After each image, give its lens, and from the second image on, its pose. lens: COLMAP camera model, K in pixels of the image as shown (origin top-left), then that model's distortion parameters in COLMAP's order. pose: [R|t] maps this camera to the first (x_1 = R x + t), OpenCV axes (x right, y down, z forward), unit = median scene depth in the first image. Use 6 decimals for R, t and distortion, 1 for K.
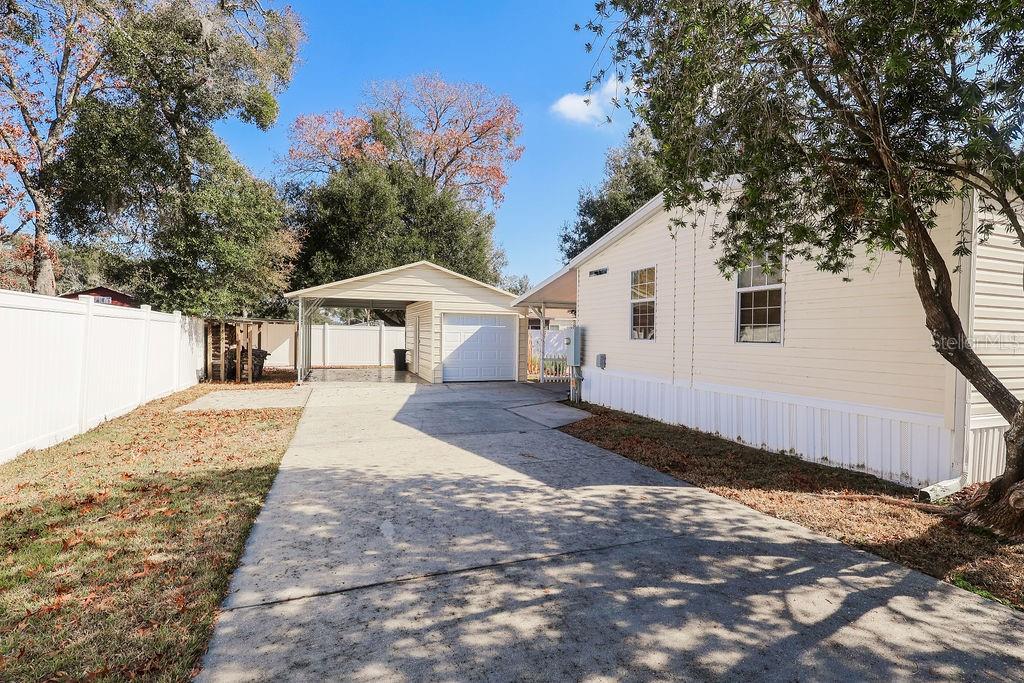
lens RADIAL K [[472.3, 0, 512.0], [0, 472.3, 341.5], [0, 0, 1]] dist [-0.003027, 0.000949]
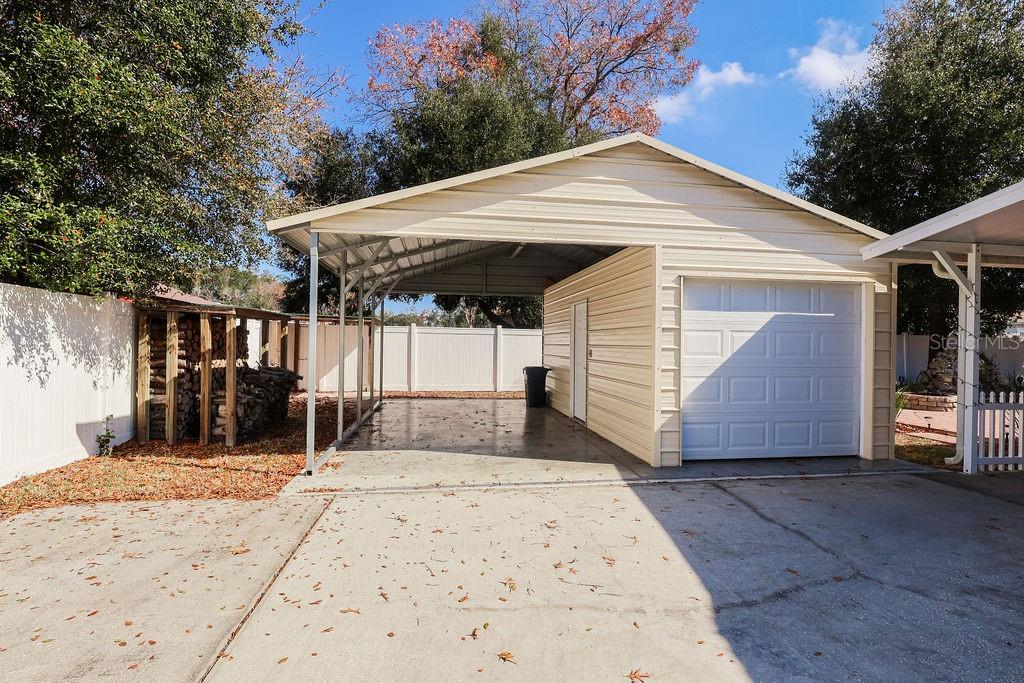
lens RADIAL K [[472.3, 0, 512.0], [0, 472.3, 341.5], [0, 0, 1]] dist [-0.003027, 0.000949]
pose [[0.979377, -0.003388, -0.202013, -0.203984], [-0.000863, 0.999780, -0.020952, -0.001993], [0.202039, 0.020694, 0.979159, 0.610678]]
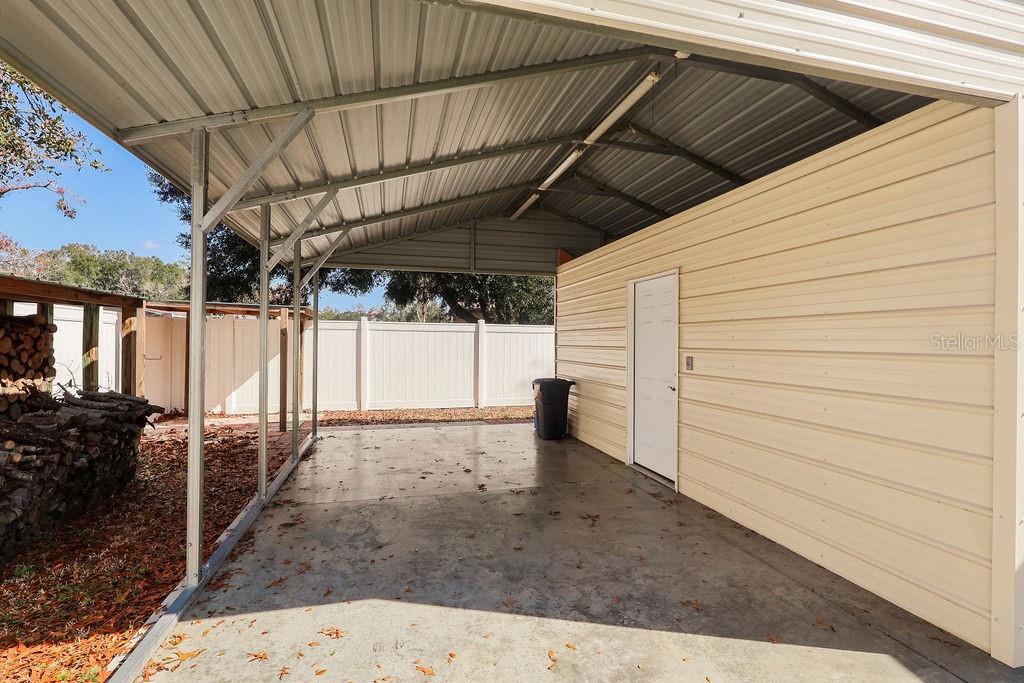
lens RADIAL K [[472.3, 0, 512.0], [0, 472.3, 341.5], [0, 0, 1]] dist [-0.003027, 0.000949]
pose [[0.995133, -0.007612, -0.098250, -0.306918], [0.006022, 0.999846, -0.016471, -0.009404], [0.098361, 0.015800, 0.995025, 0.835675]]
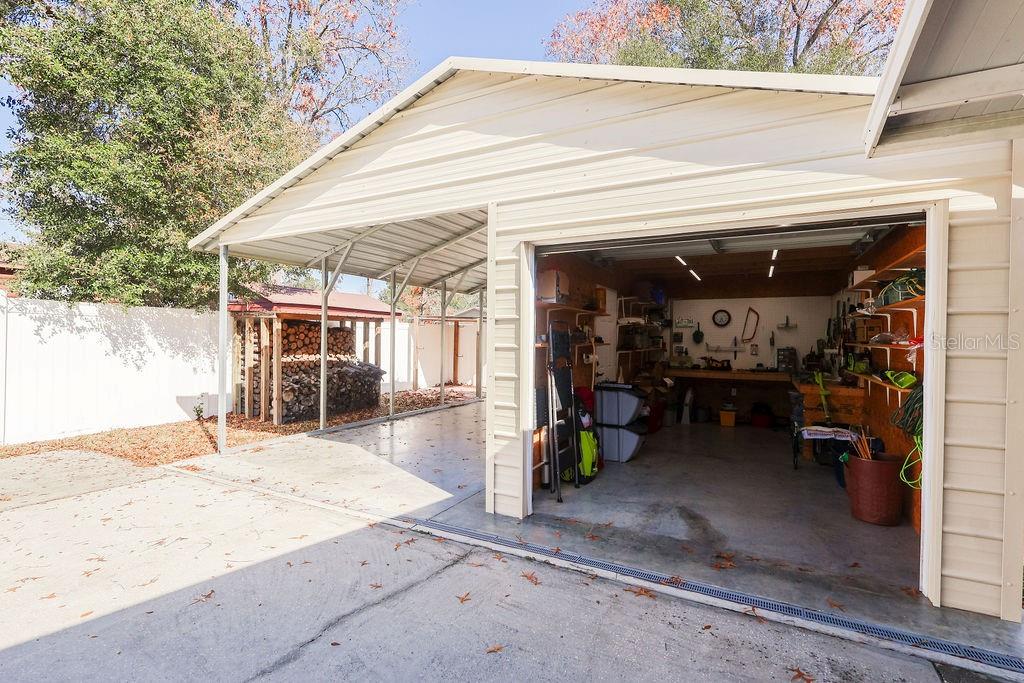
lens RADIAL K [[472.3, 0, 512.0], [0, 472.3, 341.5], [0, 0, 1]] dist [-0.003027, 0.000949]
pose [[0.665410, -0.004796, -0.746463, 0.038073], [-0.009306, 0.999848, -0.014719, -0.003753], [0.746421, 0.016741, 0.665264, 0.828309]]
